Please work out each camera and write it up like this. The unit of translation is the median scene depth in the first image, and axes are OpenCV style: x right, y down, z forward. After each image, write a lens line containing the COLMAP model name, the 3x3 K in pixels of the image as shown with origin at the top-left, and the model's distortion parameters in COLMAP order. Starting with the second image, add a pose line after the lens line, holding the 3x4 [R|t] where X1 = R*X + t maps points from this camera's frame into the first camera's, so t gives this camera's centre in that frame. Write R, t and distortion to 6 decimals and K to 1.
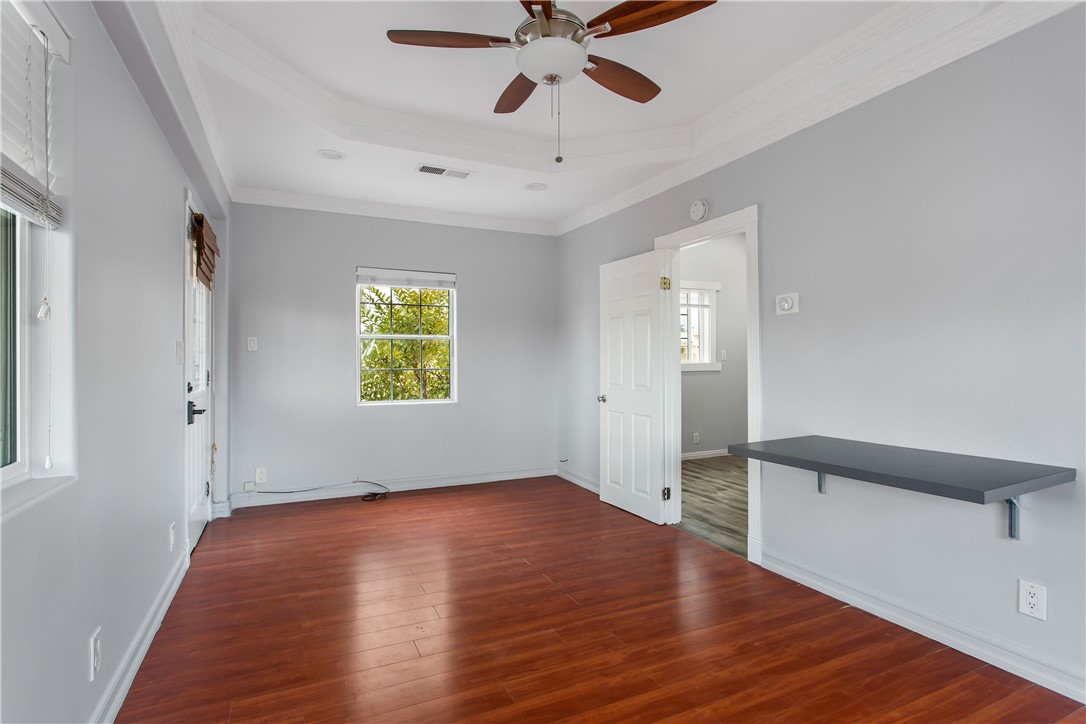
lens RADIAL K [[547.3, 0, 543.0], [0, 547.3, 362.0], [0, 0, 1]] dist [0.000163, -0.000005]
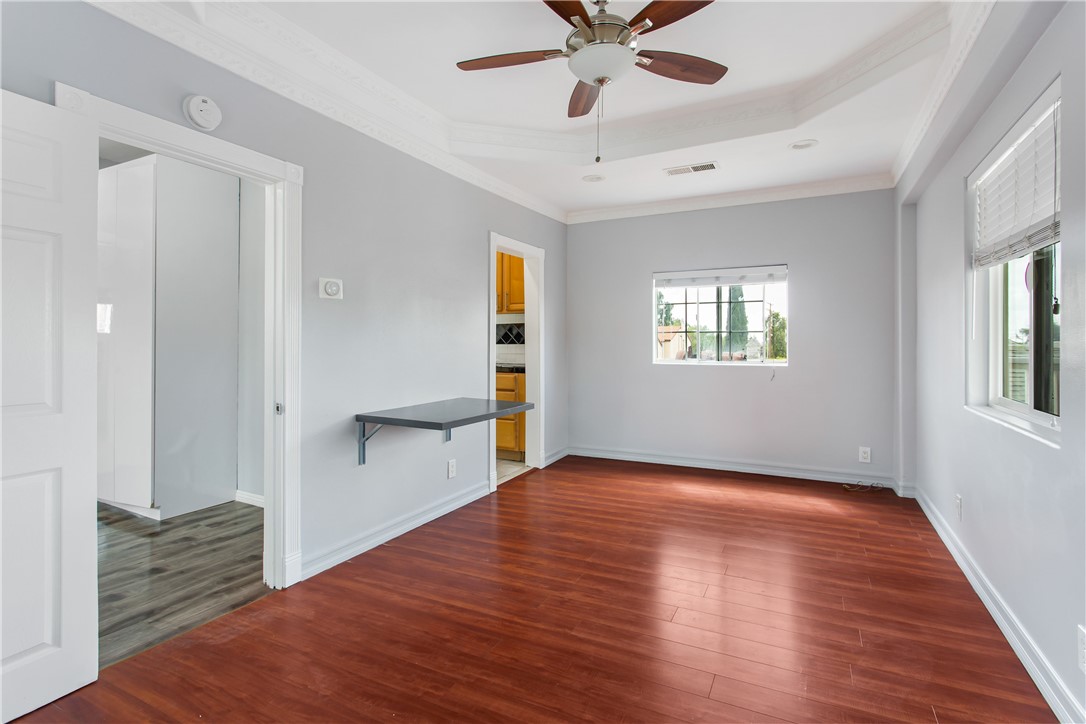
lens RADIAL K [[525.3, 0, 545.3], [0, 525.3, 353.4], [0, 0, 1]] dist [0.001234, 0.000316]
pose [[-0.611134, -0.008075, 0.791486, -0.579731], [0.005785, 0.999876, 0.014668, -0.001836], [-0.791506, 0.013543, -0.611012, 1.380159]]
